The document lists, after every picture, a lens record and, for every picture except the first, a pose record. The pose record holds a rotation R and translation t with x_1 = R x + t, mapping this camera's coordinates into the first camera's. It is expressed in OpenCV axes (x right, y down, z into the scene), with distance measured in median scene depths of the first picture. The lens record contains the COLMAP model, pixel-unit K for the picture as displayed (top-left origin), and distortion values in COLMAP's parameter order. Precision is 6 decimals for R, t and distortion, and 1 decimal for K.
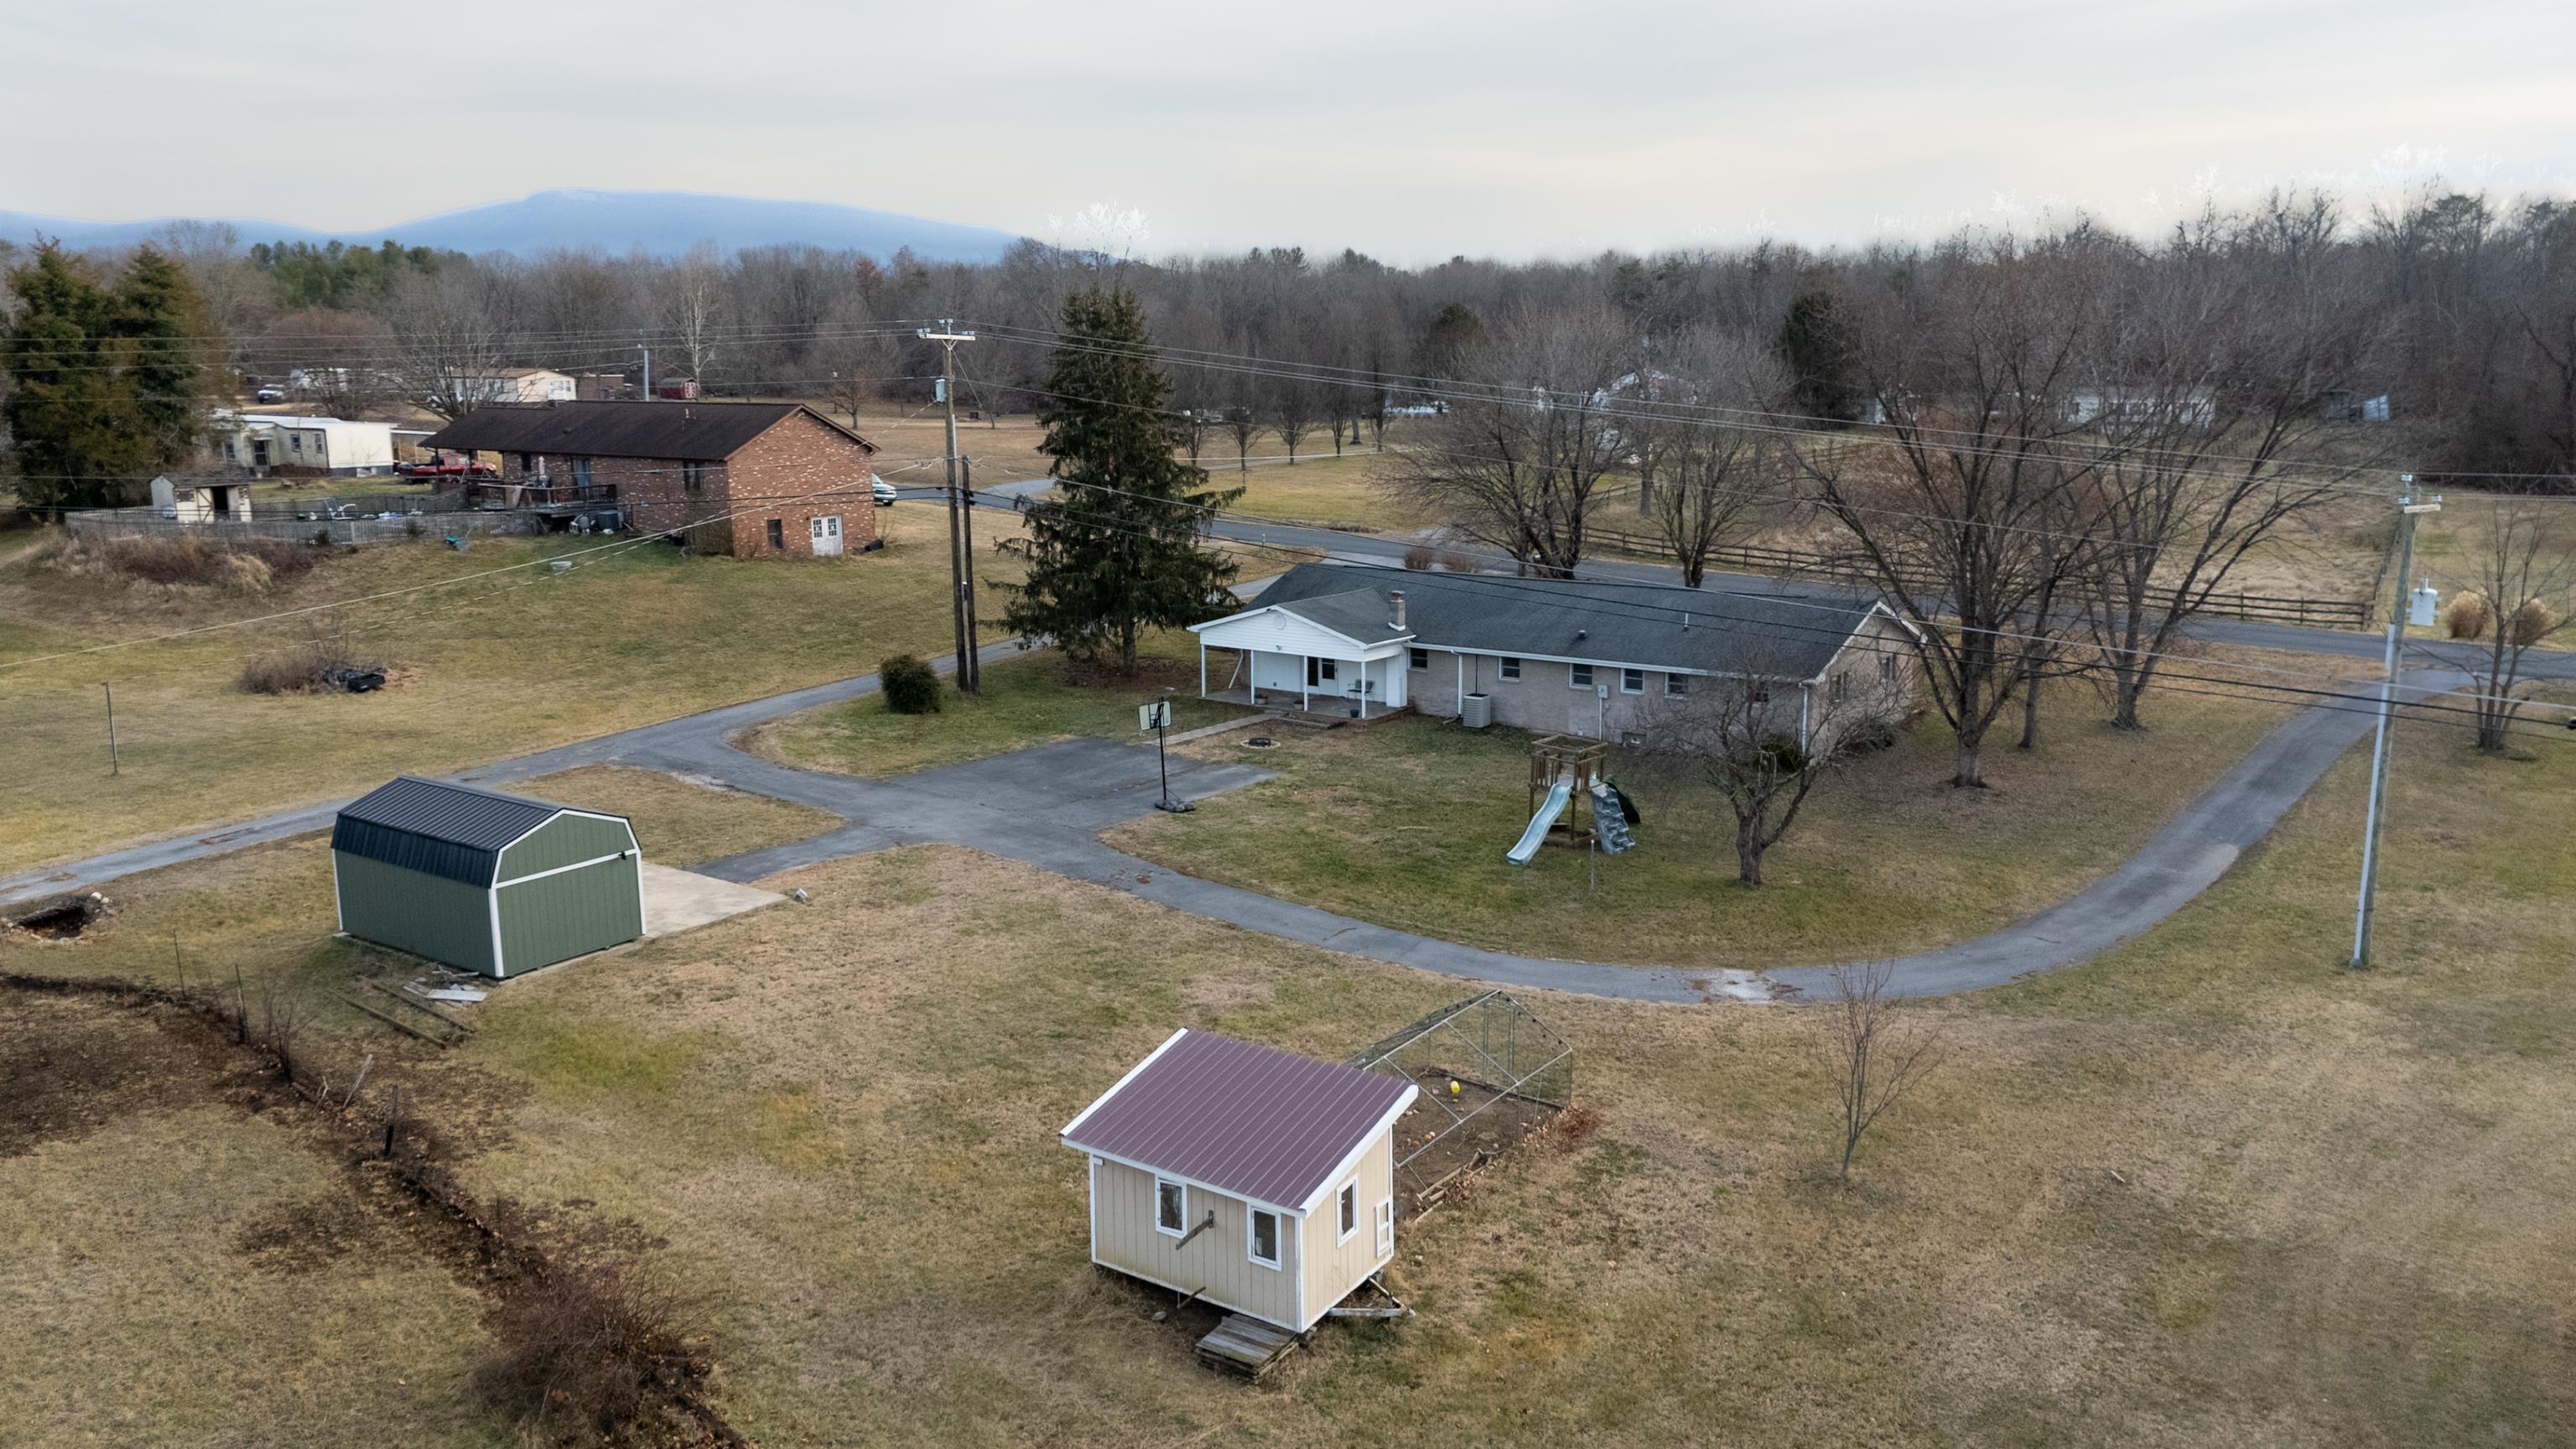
lens RADIAL K [[1894.0, 0, 1288.0], [0, 1894.0, 724.5], [0, 0, 1]] dist [0.076096, -0.071459]
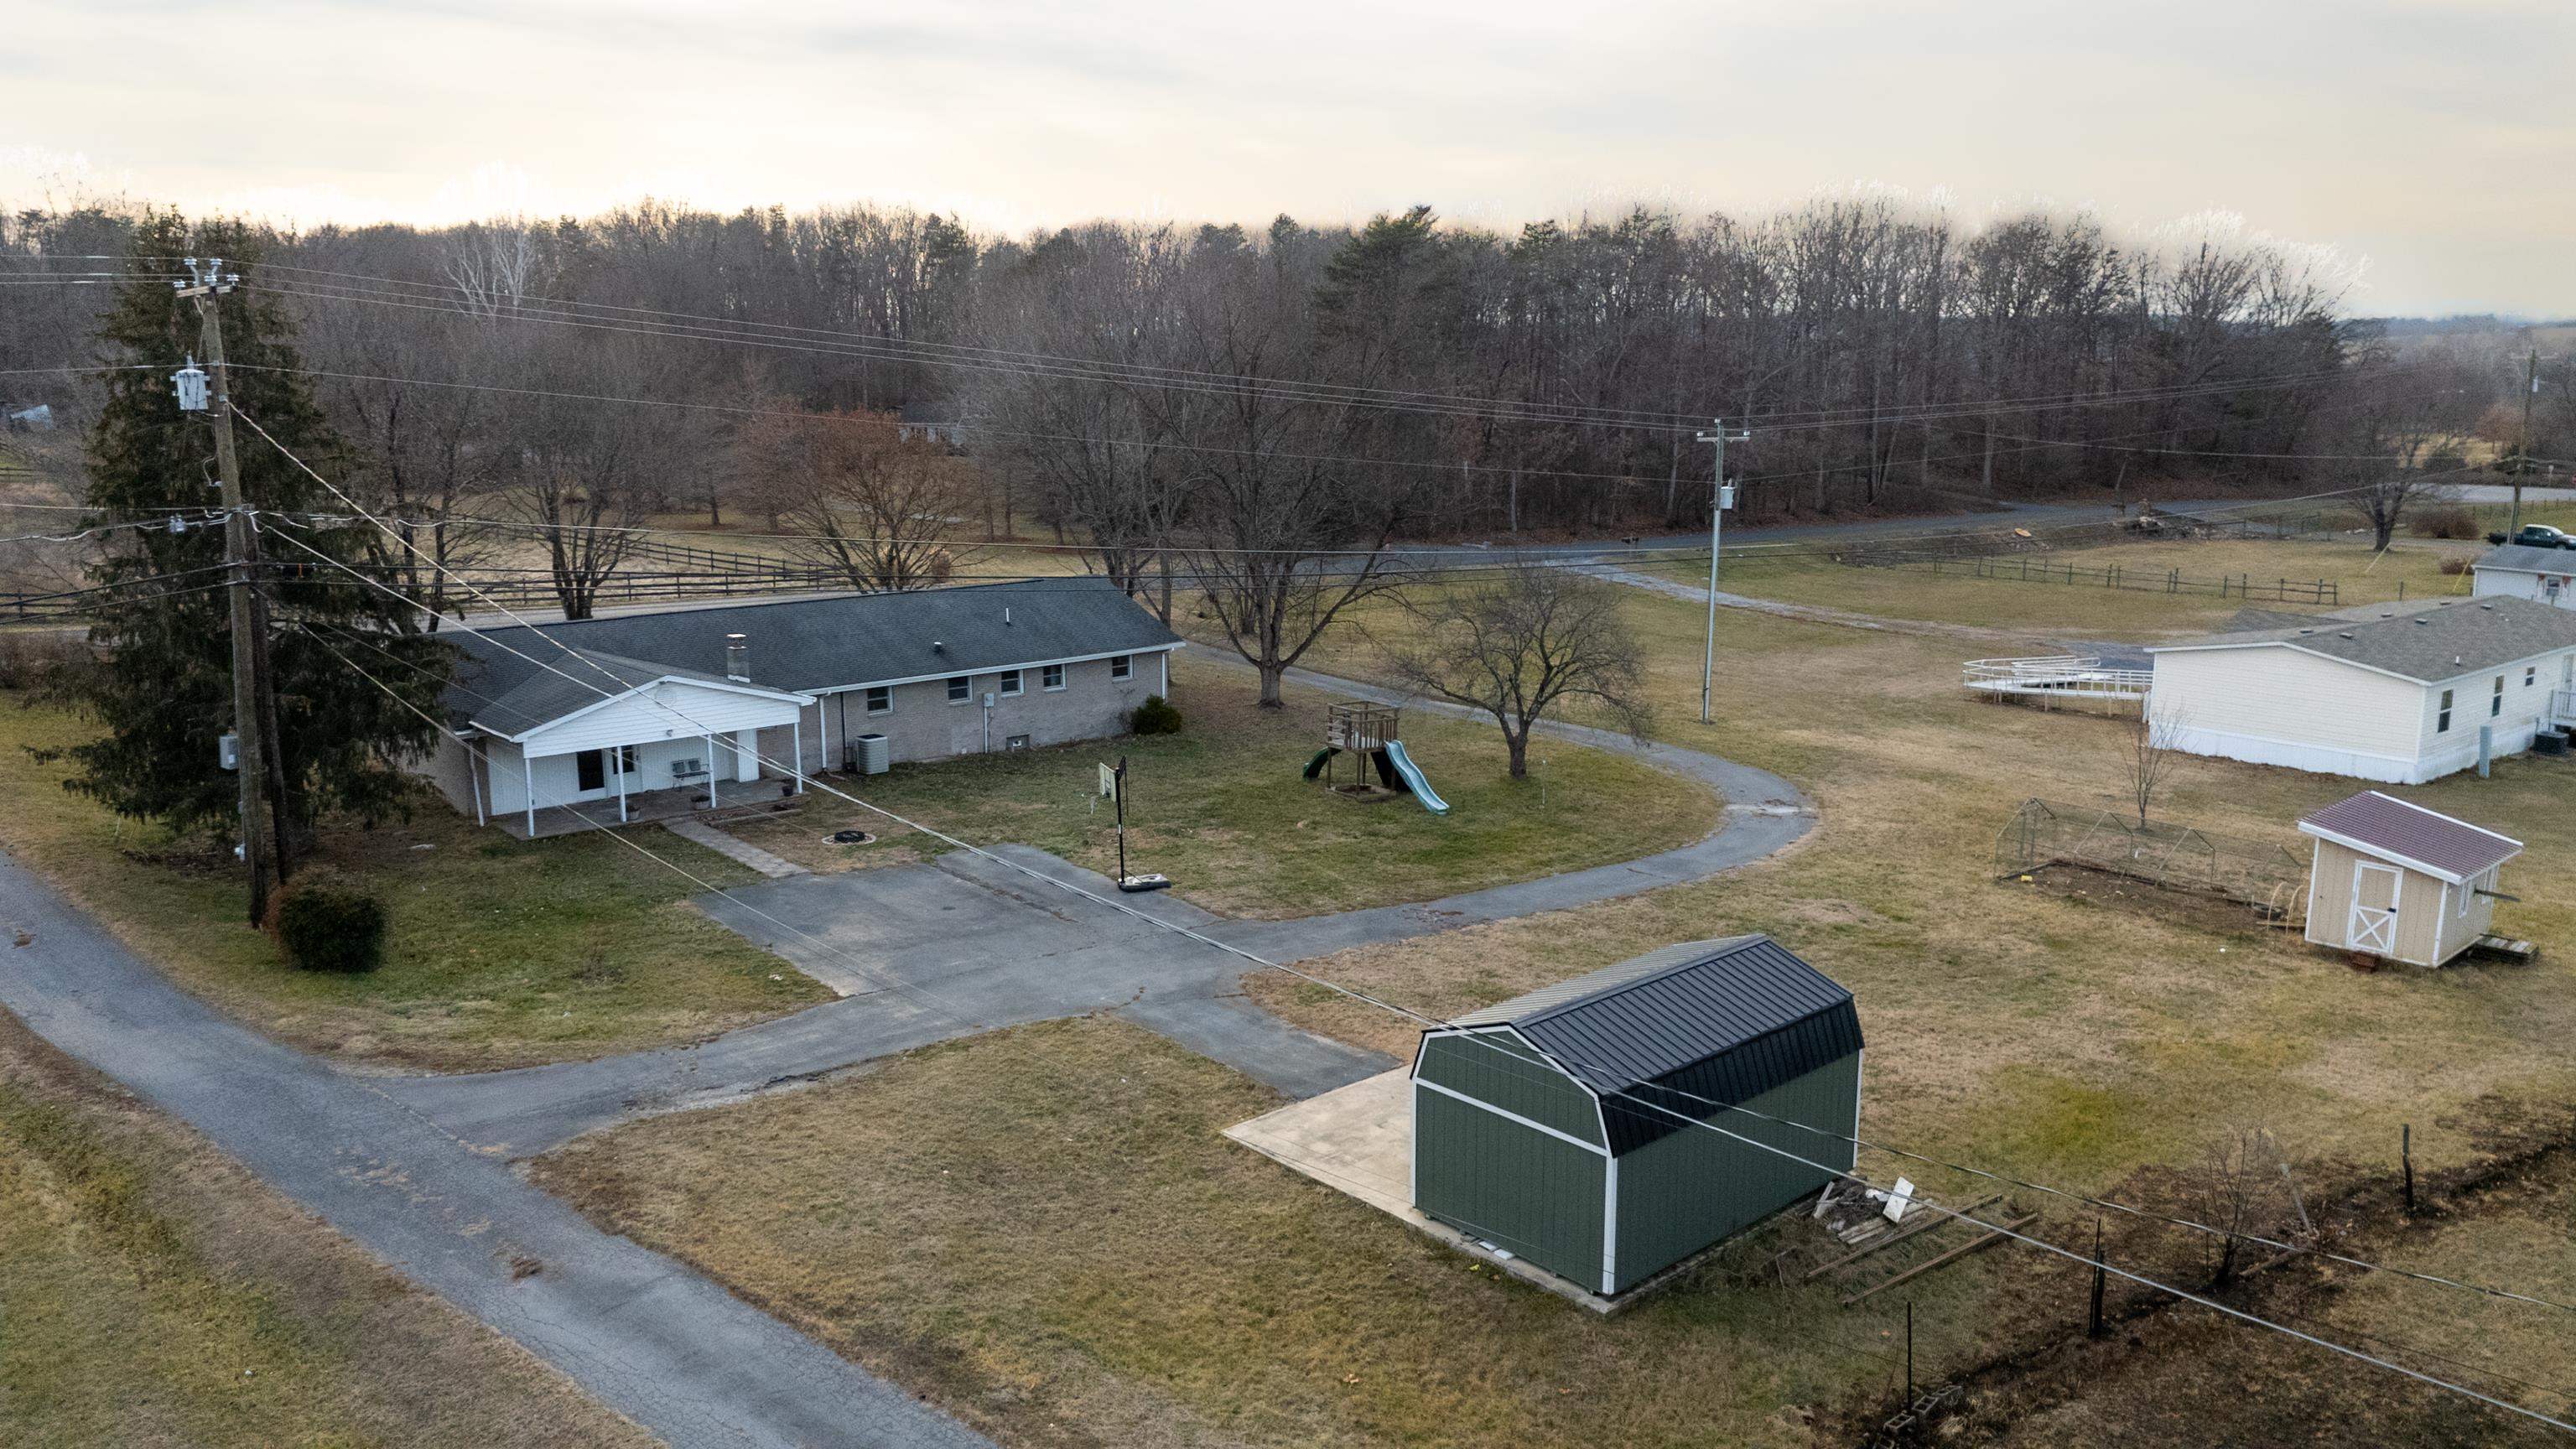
lens RADIAL K [[1894.0, 0, 1288.0], [0, 1894.0, 724.5], [0, 0, 1]] dist [0.076096, -0.071459]
pose [[0.210569, -0.178396, 0.961164, -1.010194], [0.186343, 0.972505, 0.139678, -0.155787], [-0.959655, 0.149695, 0.238022, 0.904191]]
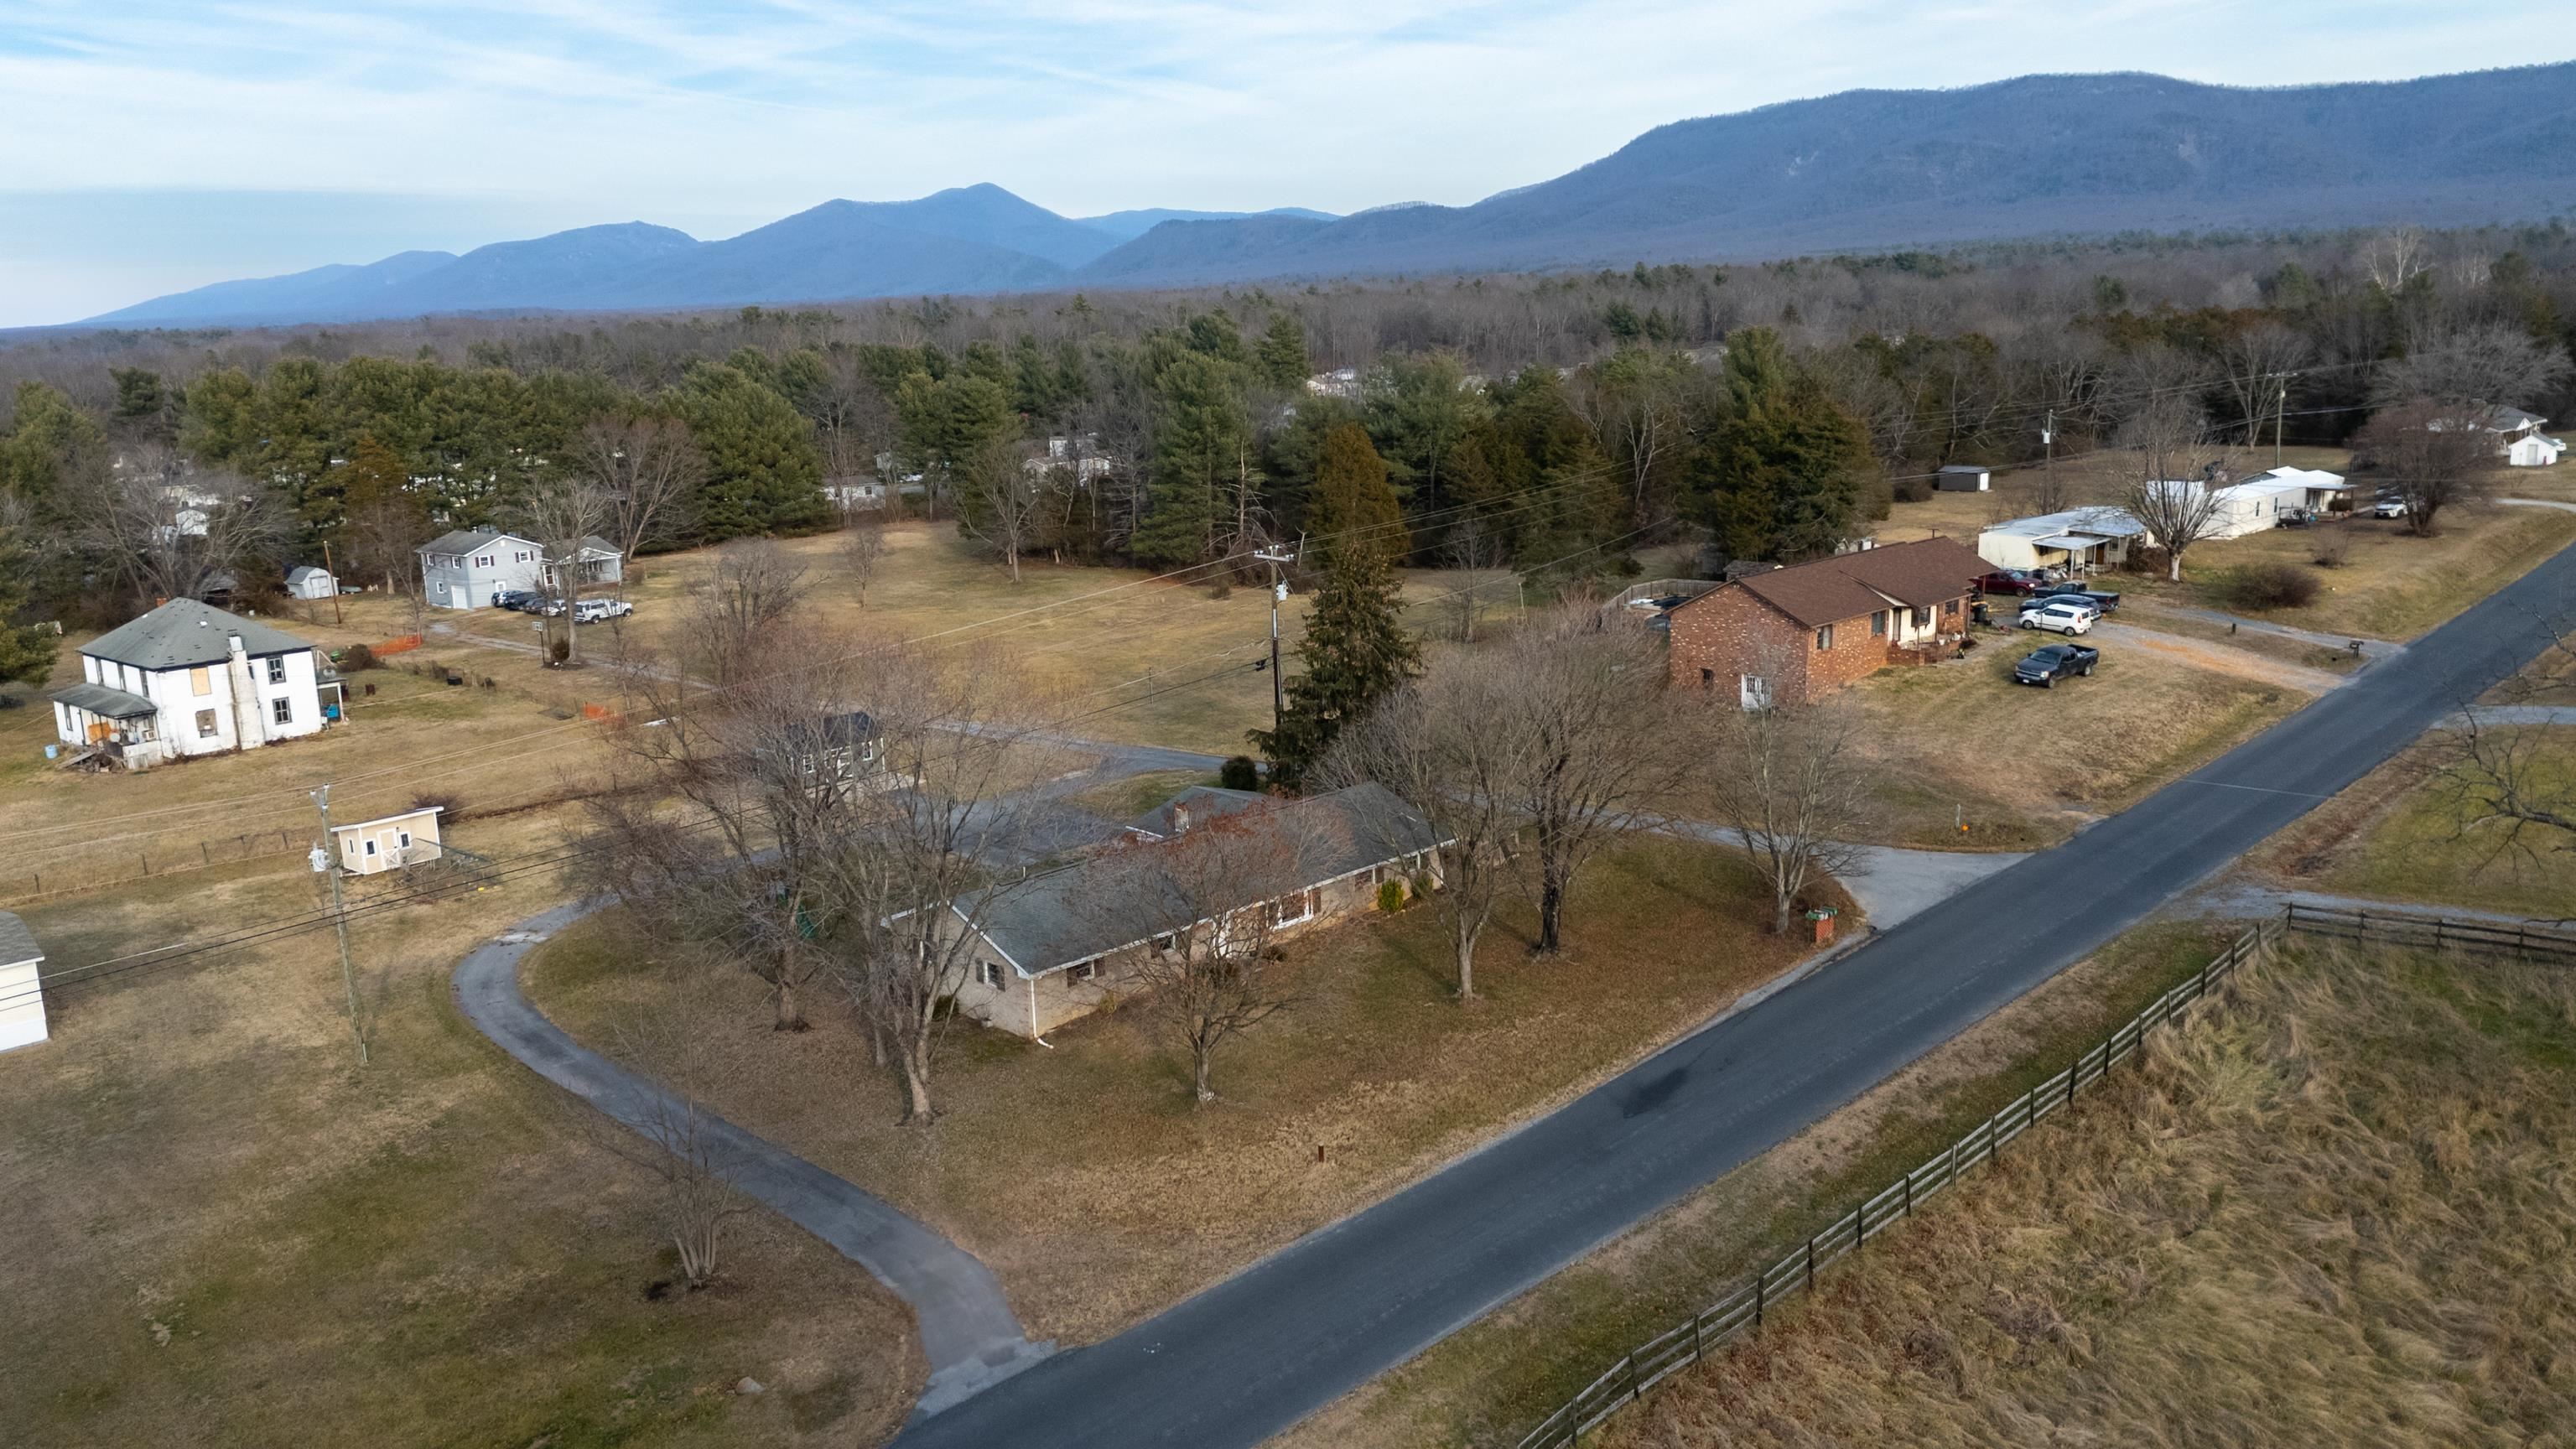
lens RADIAL K [[1894.0, 0, 1288.0], [0, 1894.0, 724.5], [0, 0, 1]] dist [0.076096, -0.071459]
pose [[-0.147584, 0.223924, -0.963368, 1.887271], [-0.160755, 0.955651, 0.246757, -0.668548], [0.975898, 0.191283, -0.105042, 1.808873]]
